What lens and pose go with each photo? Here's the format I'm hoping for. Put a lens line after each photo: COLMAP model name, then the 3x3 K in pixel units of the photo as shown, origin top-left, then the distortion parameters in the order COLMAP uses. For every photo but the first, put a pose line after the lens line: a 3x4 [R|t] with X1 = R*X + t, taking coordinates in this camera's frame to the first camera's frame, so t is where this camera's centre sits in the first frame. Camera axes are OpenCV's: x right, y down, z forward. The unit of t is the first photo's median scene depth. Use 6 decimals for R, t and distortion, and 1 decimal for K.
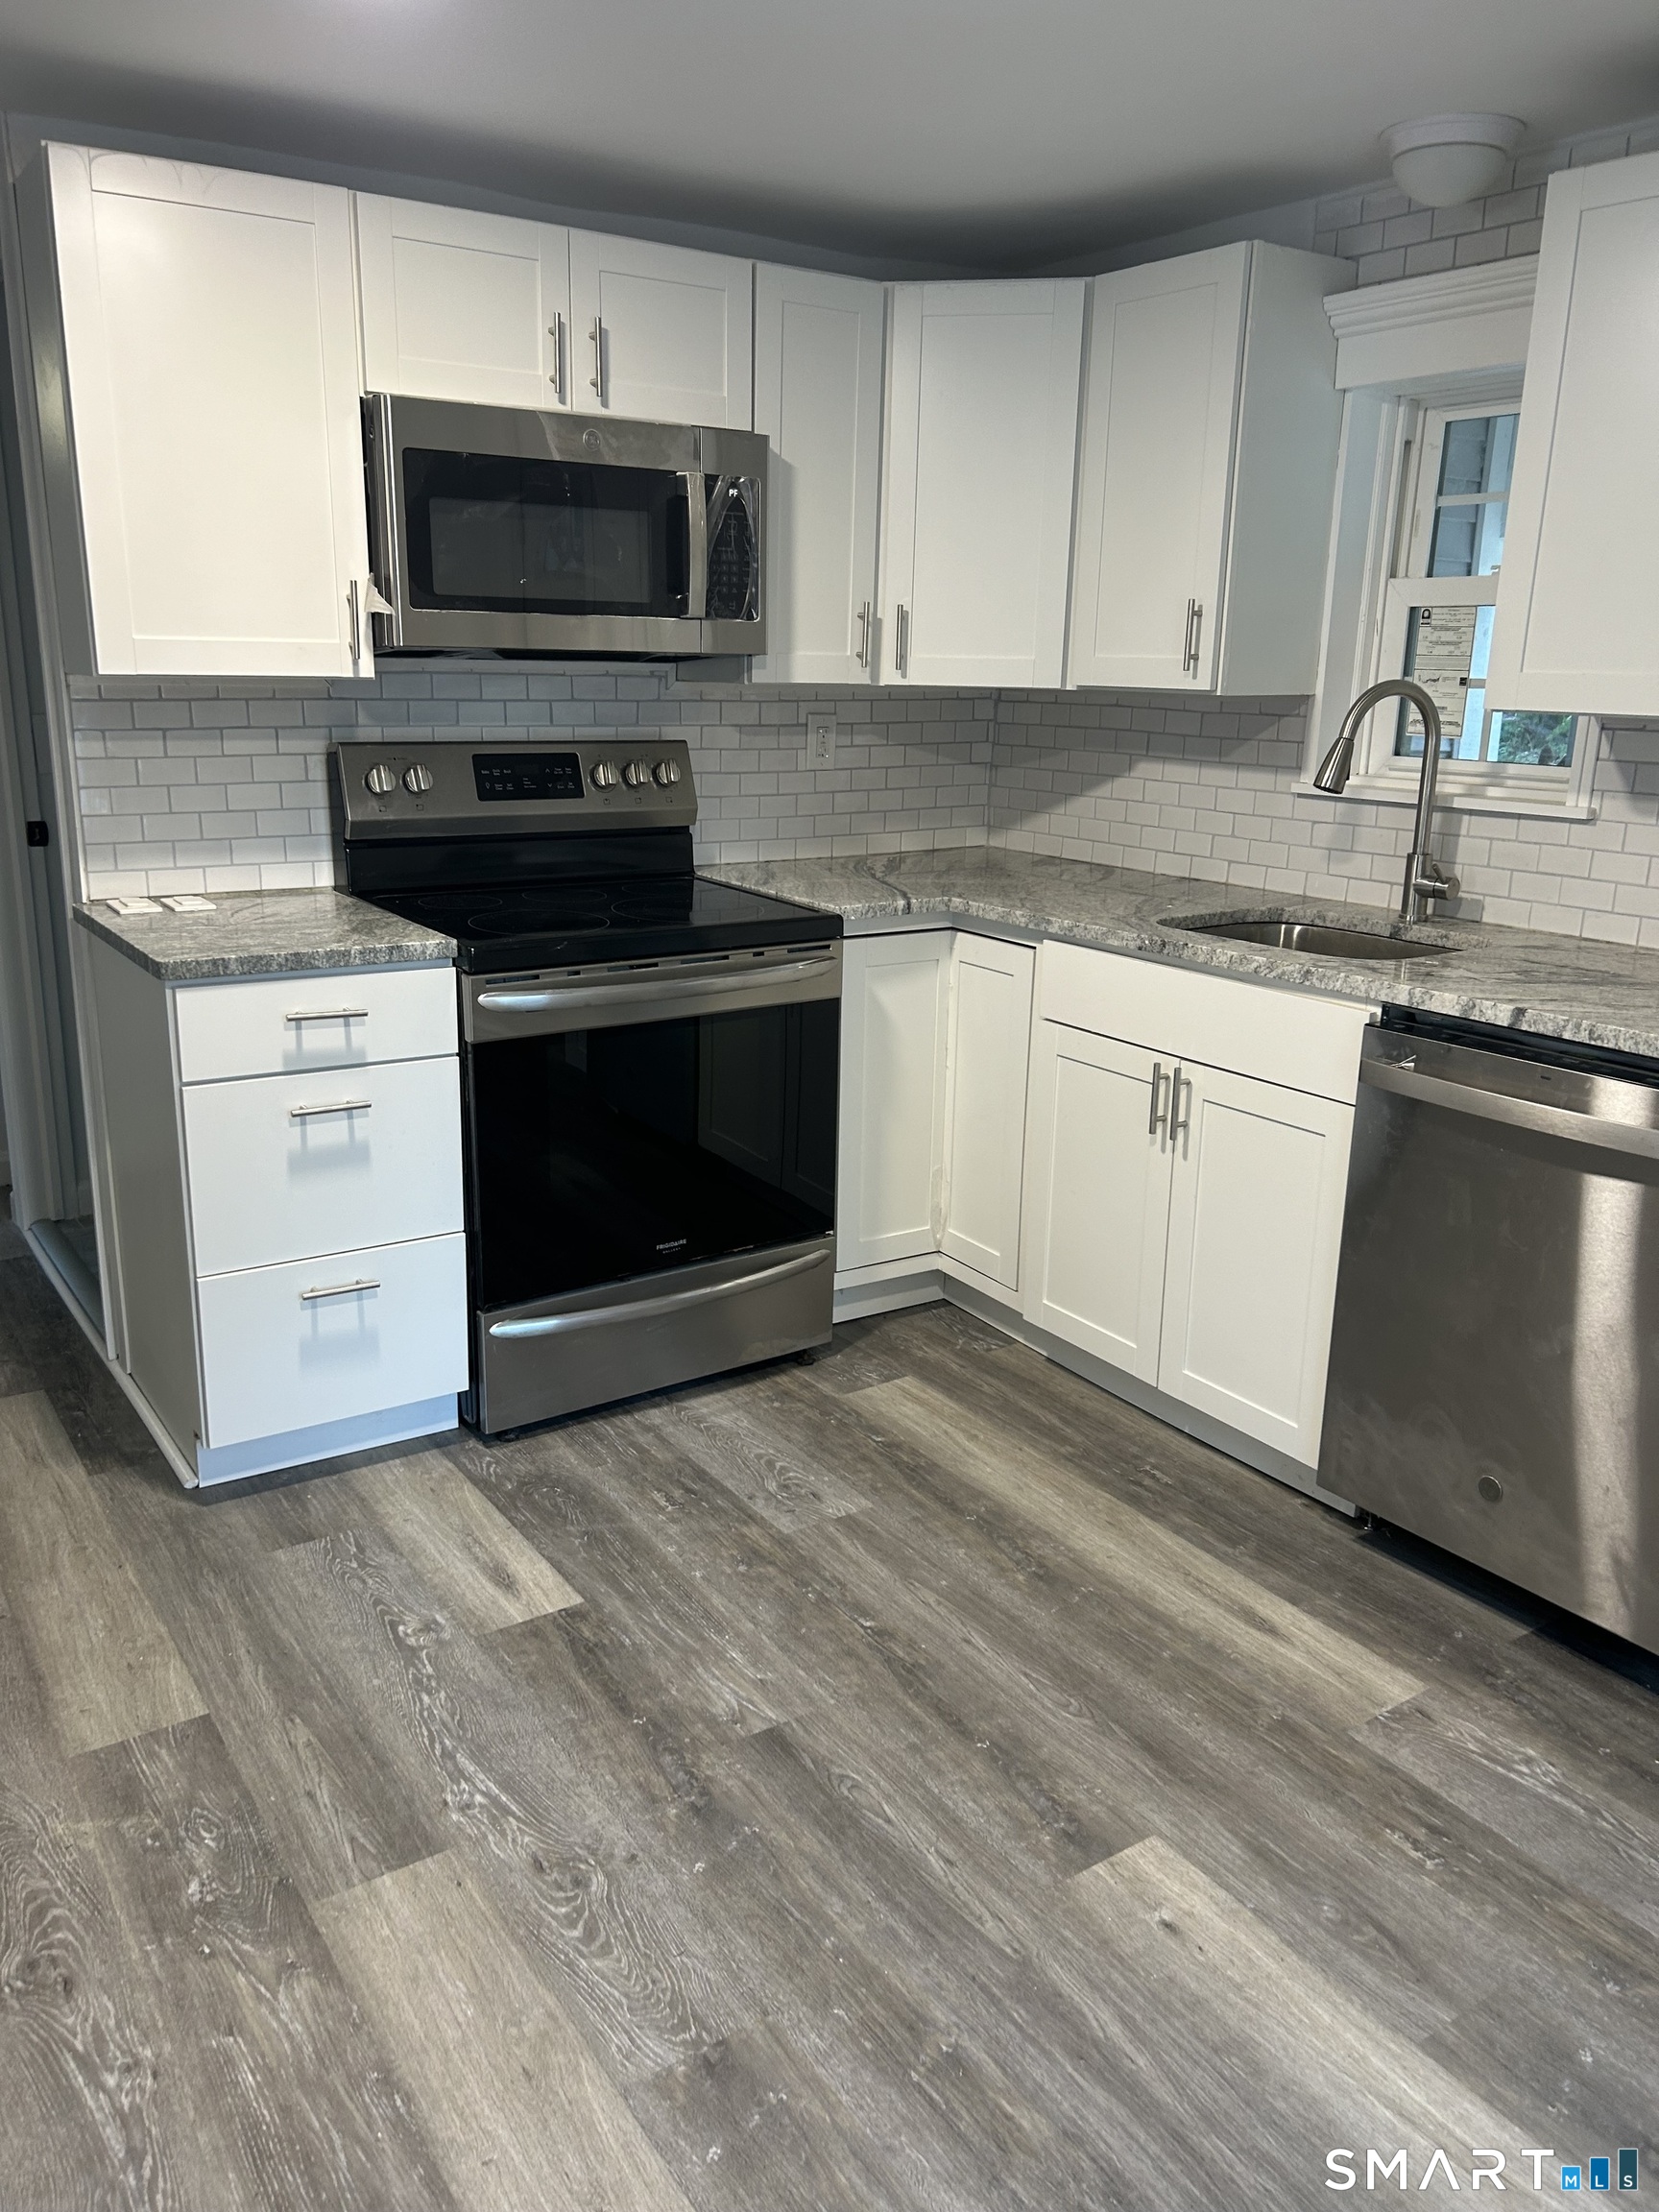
lens RADIAL K [[1666.4, 0, 829.5], [0, 1666.4, 1106.0], [0, 0, 1]] dist [0.036705, -0.036660]
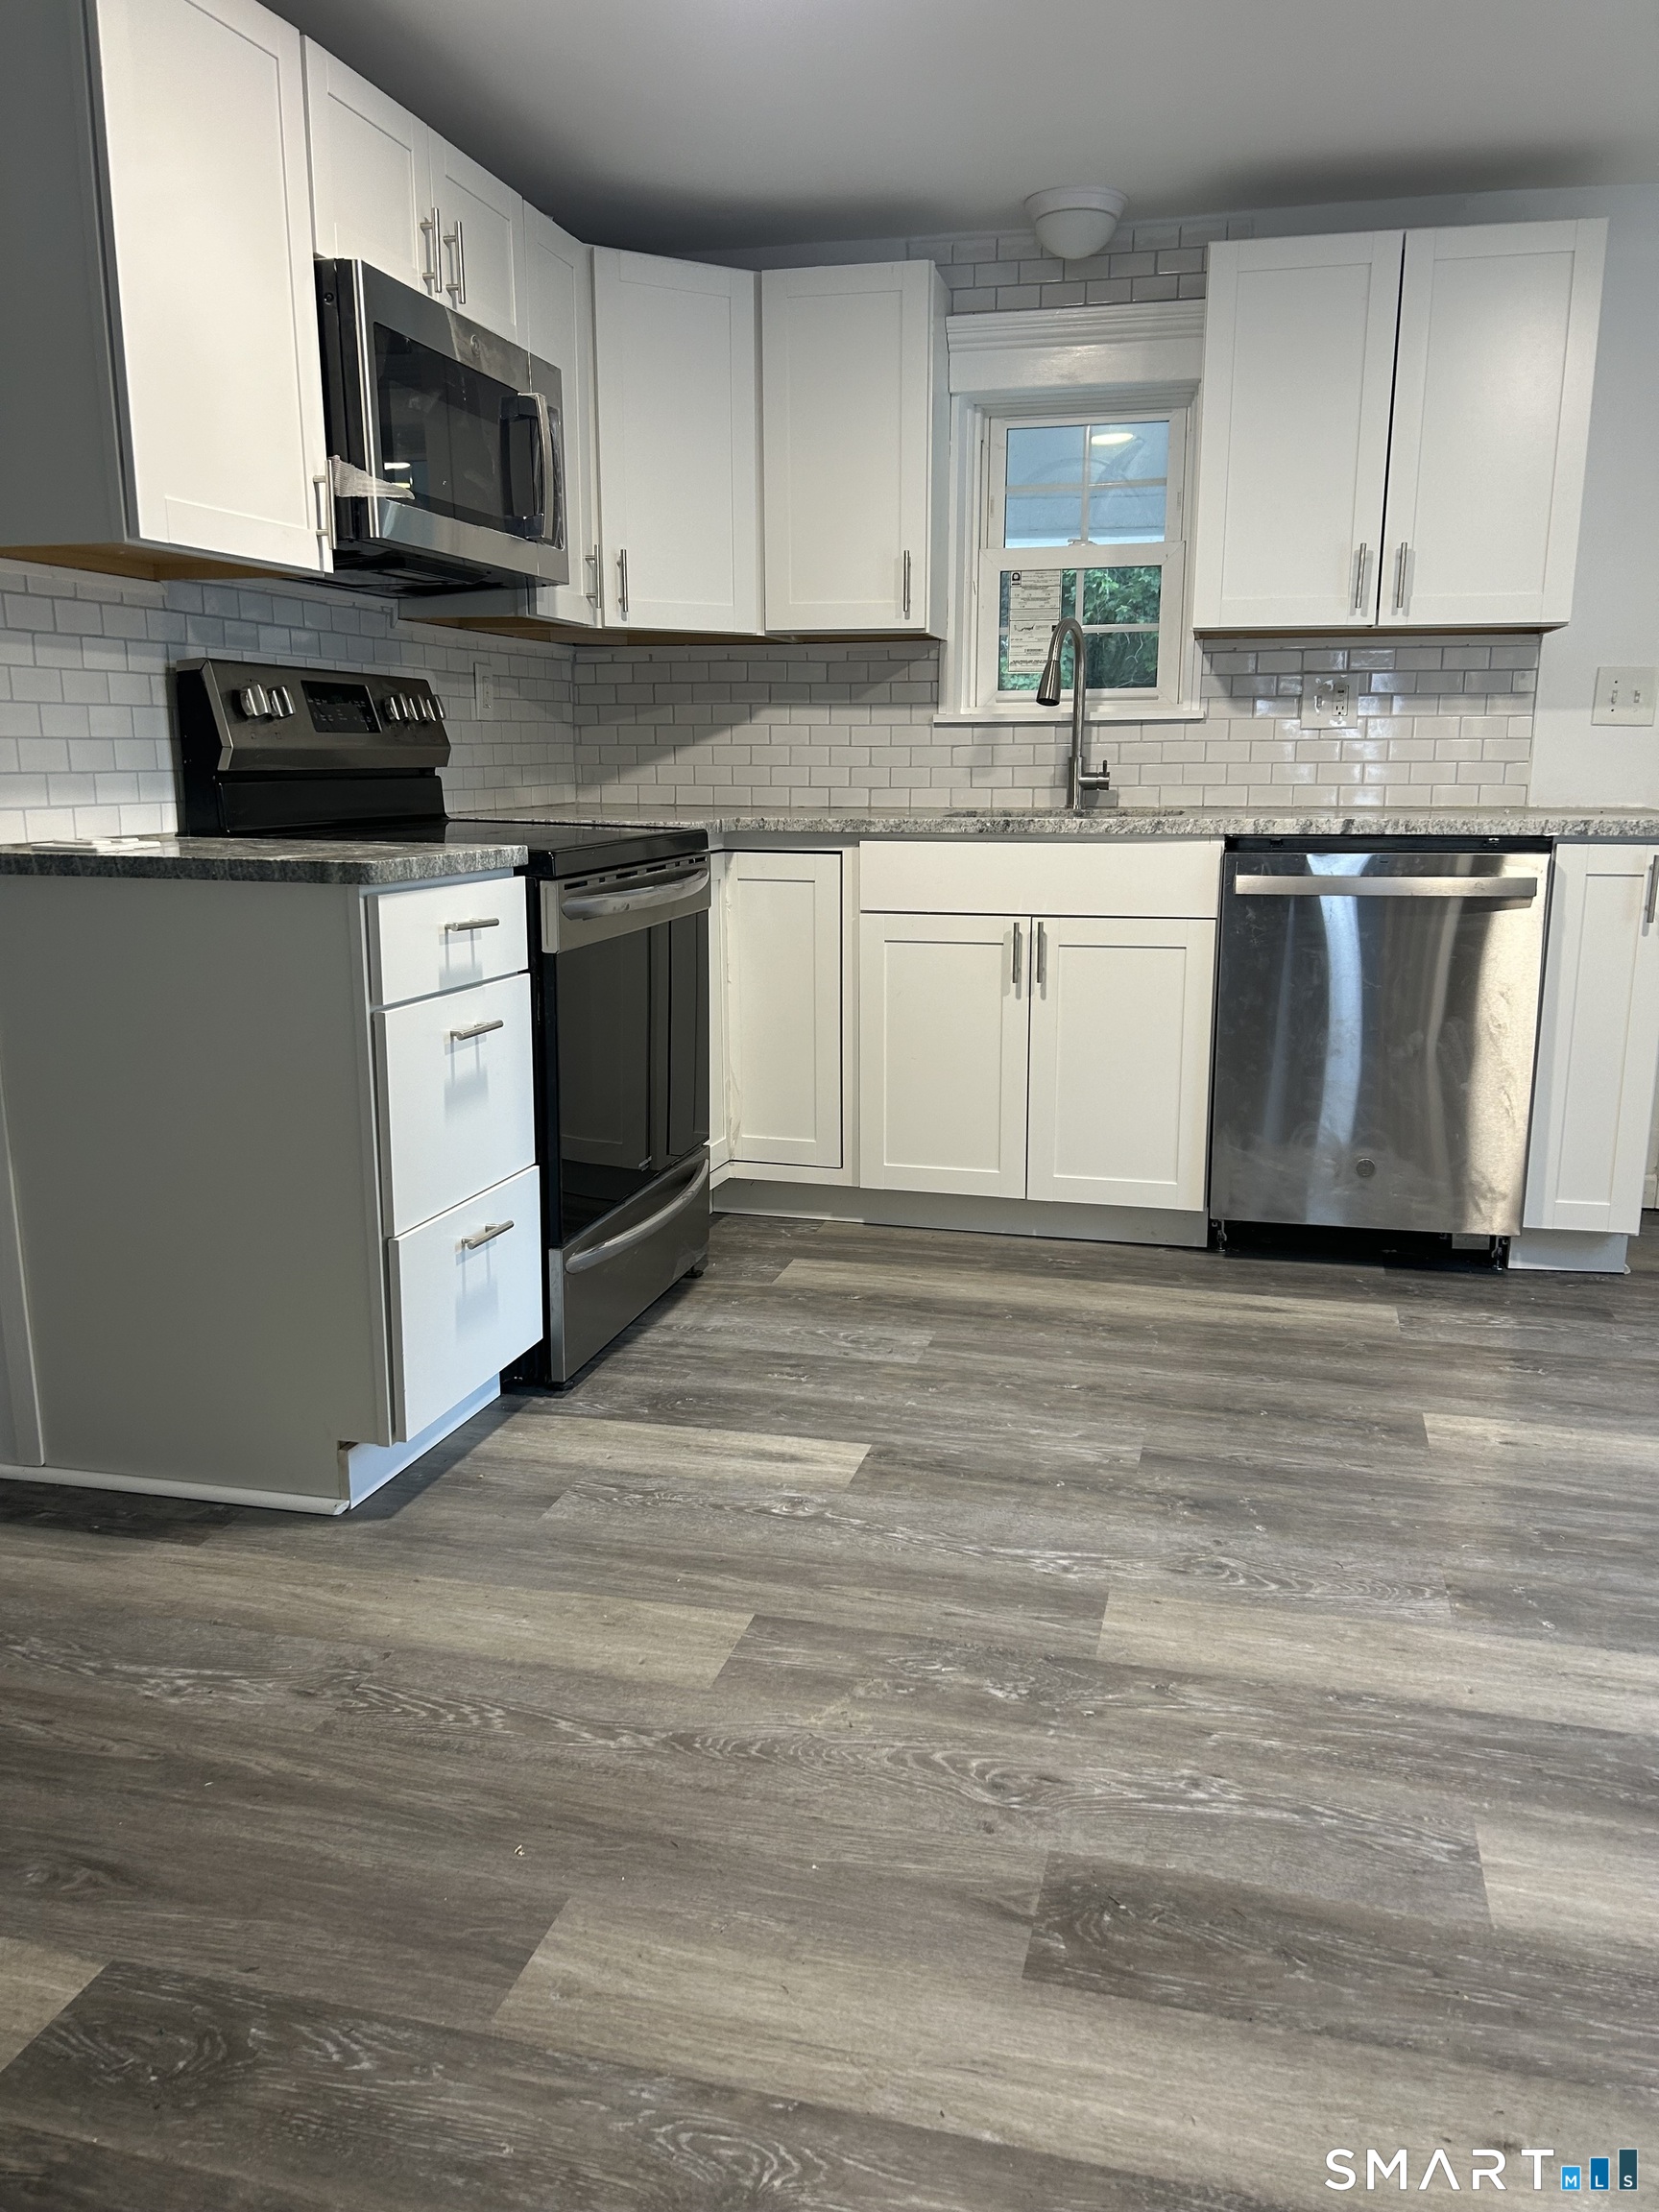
lens RADIAL K [[1662.3, 0, 841.0], [0, 1662.3, 1094.7], [0, 0, 1]] dist [0.053764, -0.071813]
pose [[0.748400, -0.151841, 0.645633, -0.727466], [0.188313, 0.982027, 0.012667, 0.060788], [-0.635953, 0.112102, 0.763543, 0.183958]]
